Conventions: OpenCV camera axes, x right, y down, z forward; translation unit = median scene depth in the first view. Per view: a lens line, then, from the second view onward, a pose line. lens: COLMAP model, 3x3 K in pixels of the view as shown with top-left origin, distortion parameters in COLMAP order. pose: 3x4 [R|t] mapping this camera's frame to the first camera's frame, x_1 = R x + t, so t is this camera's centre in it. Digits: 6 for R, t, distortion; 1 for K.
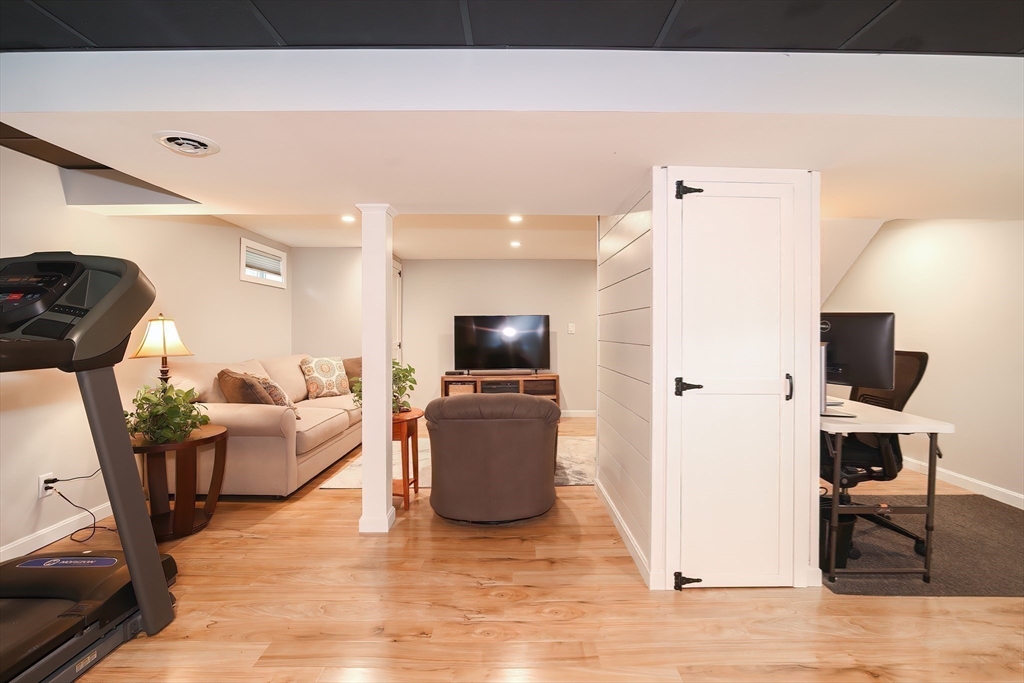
lens RADIAL K [[481.3, 0, 513.0], [0, 481.3, 342.6], [0, 0, 1]] dist [-0.003214, -0.000370]
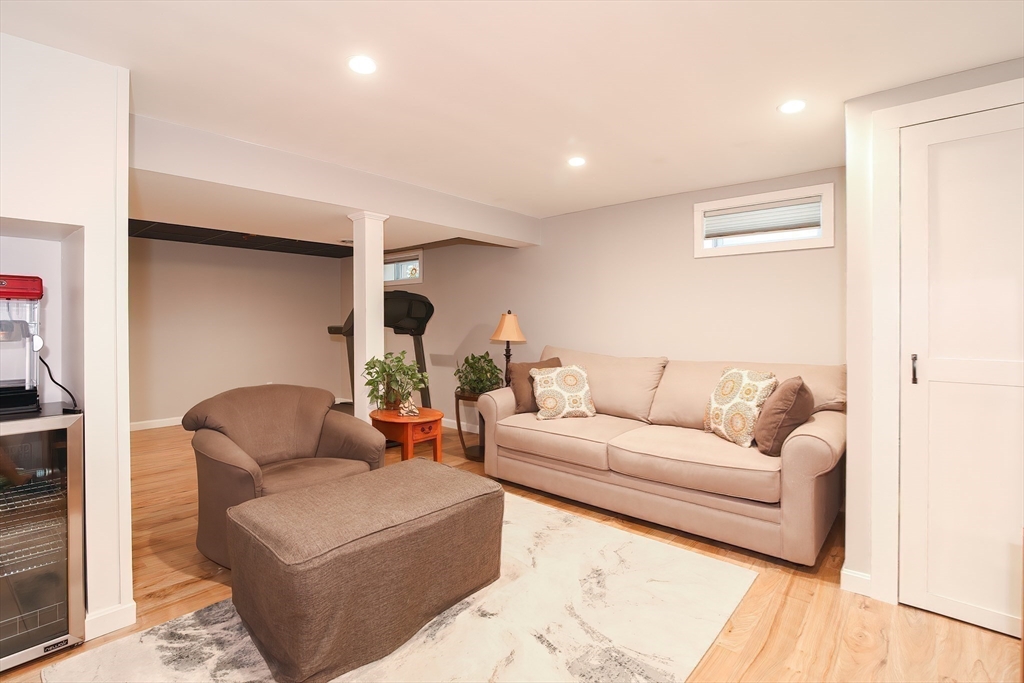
lens RADIAL K [[470.7, 0, 506.4], [0, 470.7, 340.1], [0, 0, 1]] dist [-0.004041, -0.000489]
pose [[-0.653965, 0.027859, -0.756011, 0.291108], [-0.014843, 0.998657, 0.049640, -0.038298], [0.756379, 0.043685, -0.652674, 1.673548]]
